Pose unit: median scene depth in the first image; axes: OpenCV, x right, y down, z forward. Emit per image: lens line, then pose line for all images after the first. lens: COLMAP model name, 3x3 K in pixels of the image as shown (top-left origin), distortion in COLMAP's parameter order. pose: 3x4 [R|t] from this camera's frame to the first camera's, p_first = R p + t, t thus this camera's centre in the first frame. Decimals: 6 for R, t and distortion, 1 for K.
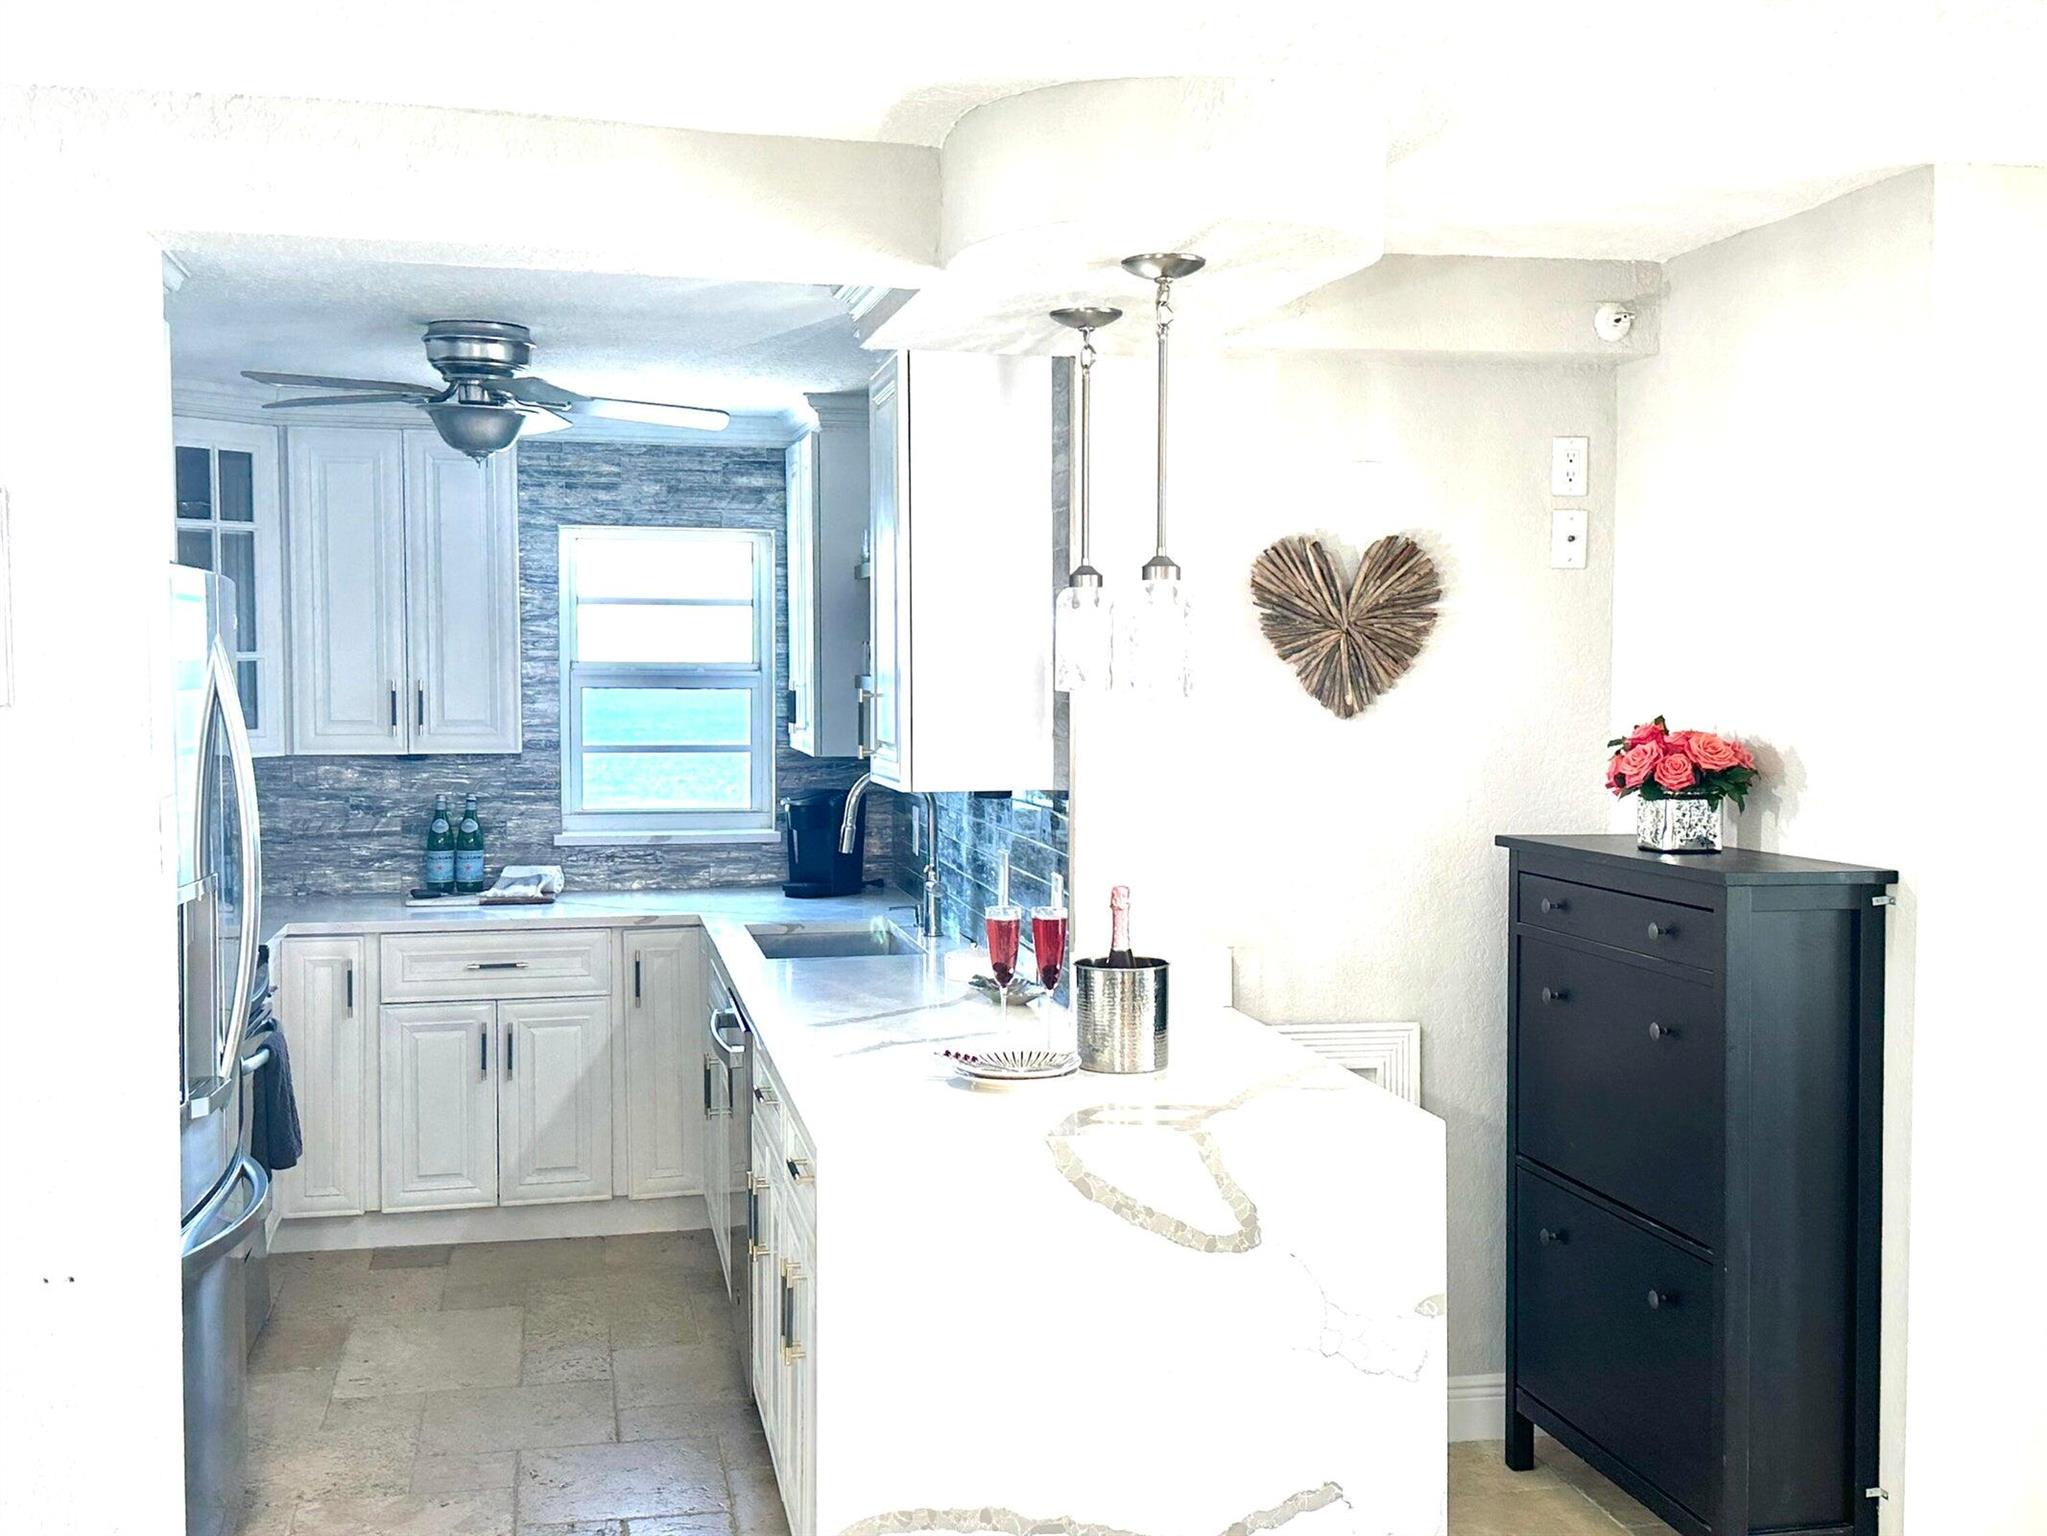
lens RADIAL K [[2256.3, 0, 1019.0], [0, 2256.3, 773.2], [0, 0, 1]] dist [0.108843, 0.000000]
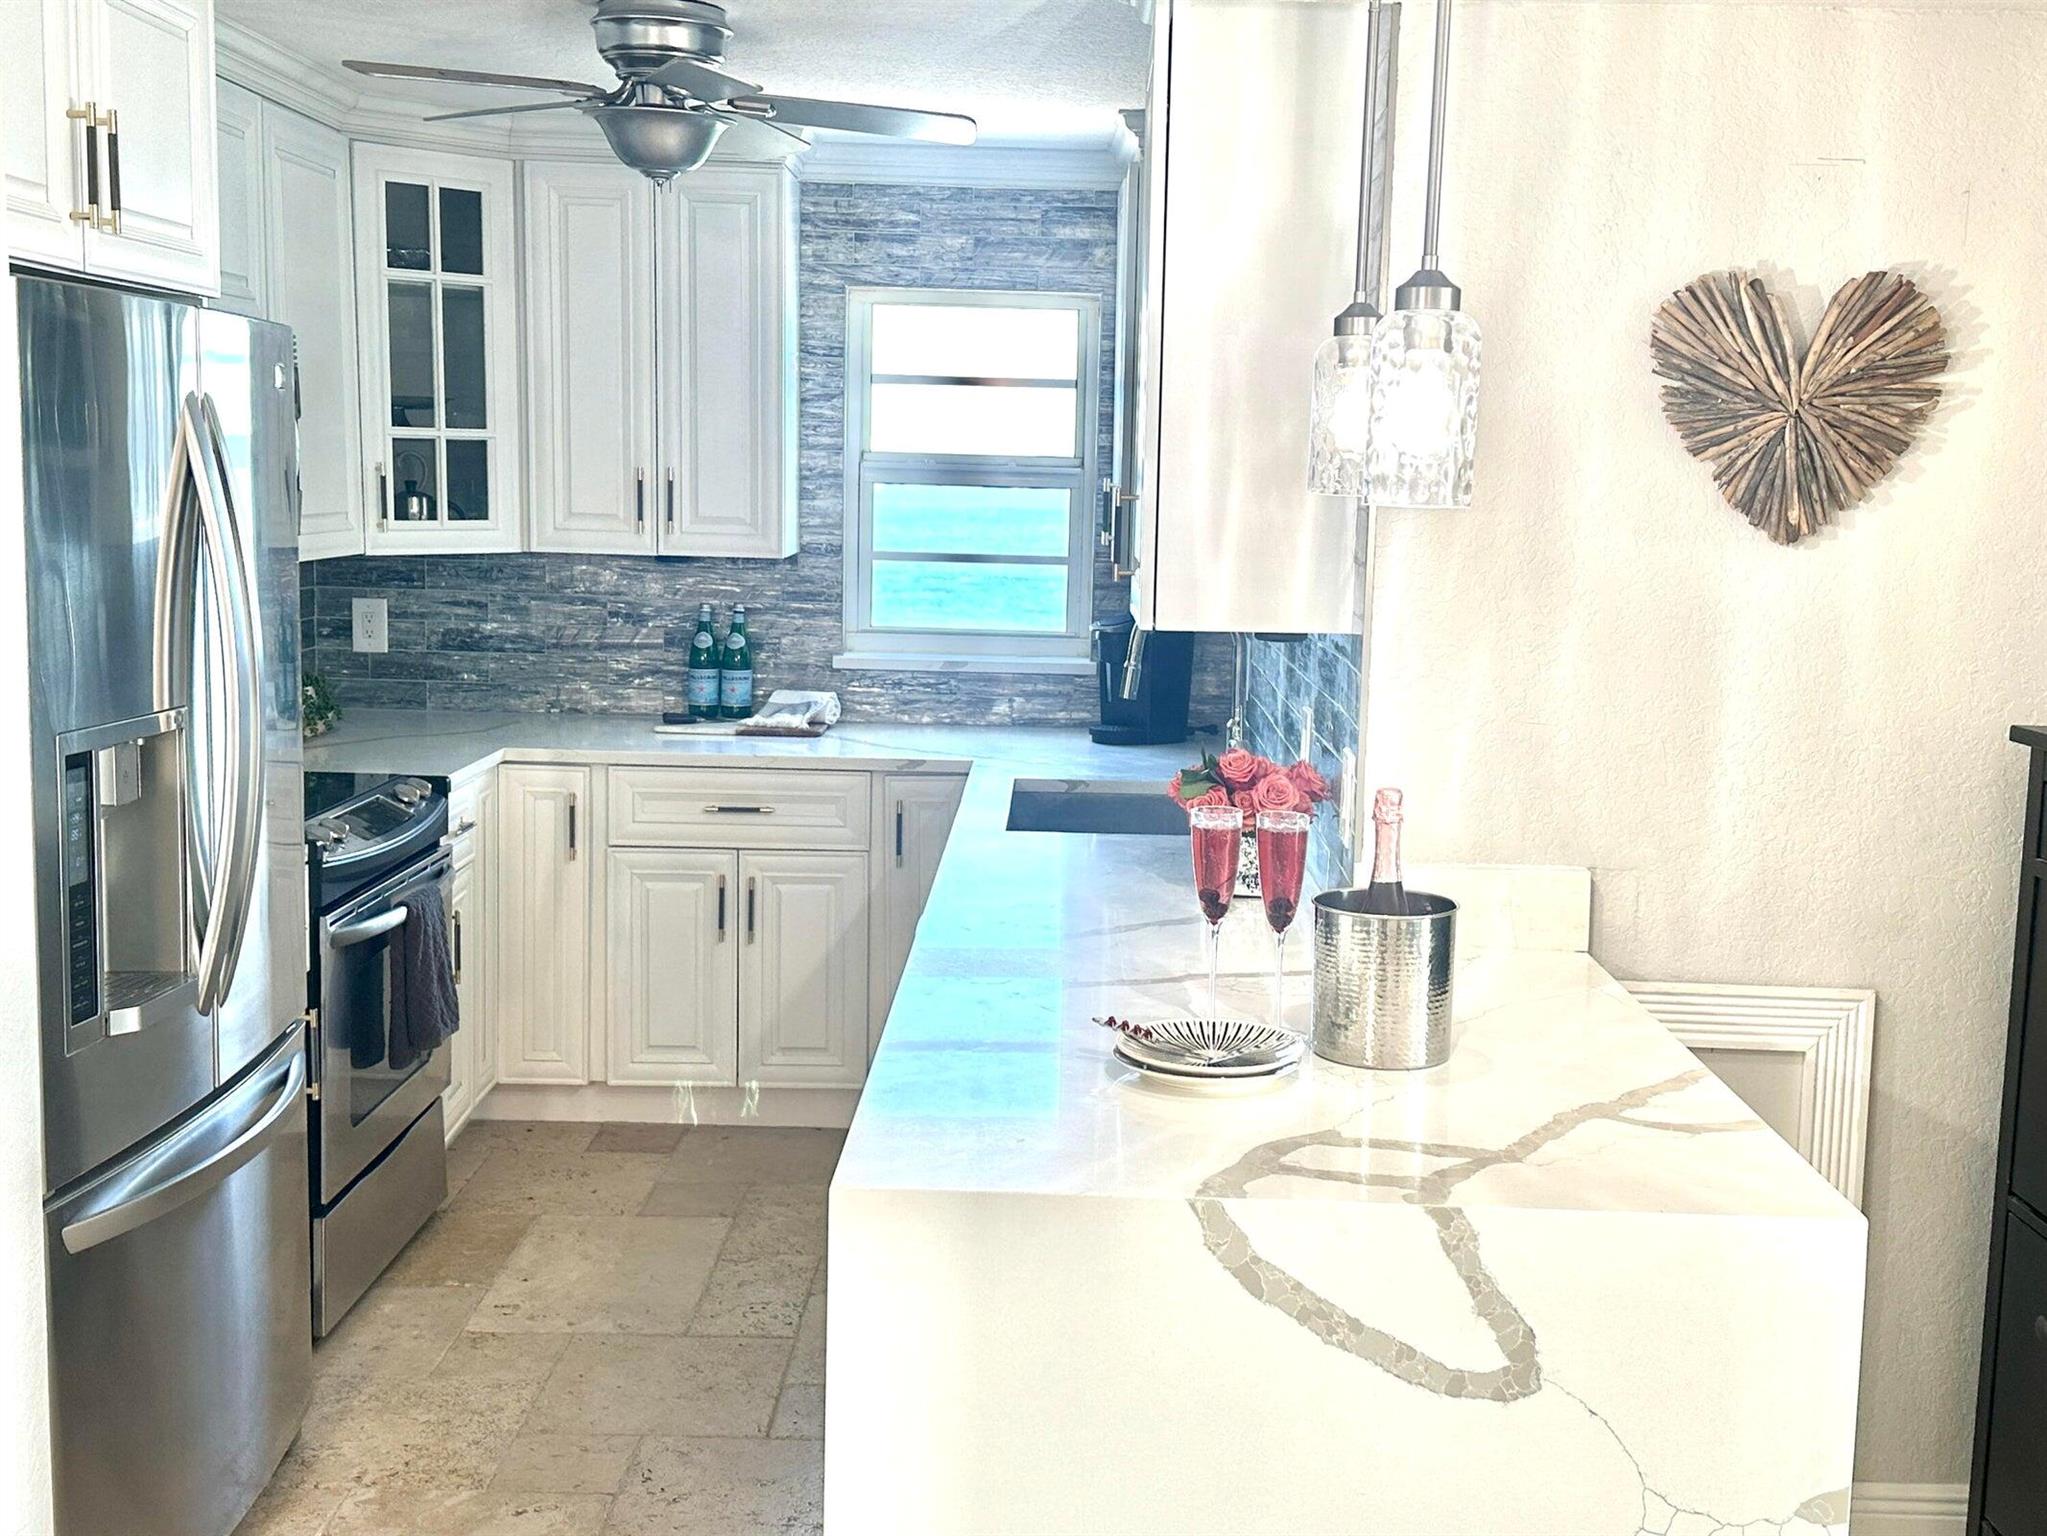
lens RADIAL K [[2256.3, 0, 1031.5], [0, 2256.3, 757.9], [0, 0, 1]] dist [0.108843, 0.000000]
pose [[0.977419, 0.048999, -0.205549, 0.051008], [-0.032970, 0.996193, 0.080695, -0.006200], [0.208721, -0.072096, 0.975314, 0.209400]]
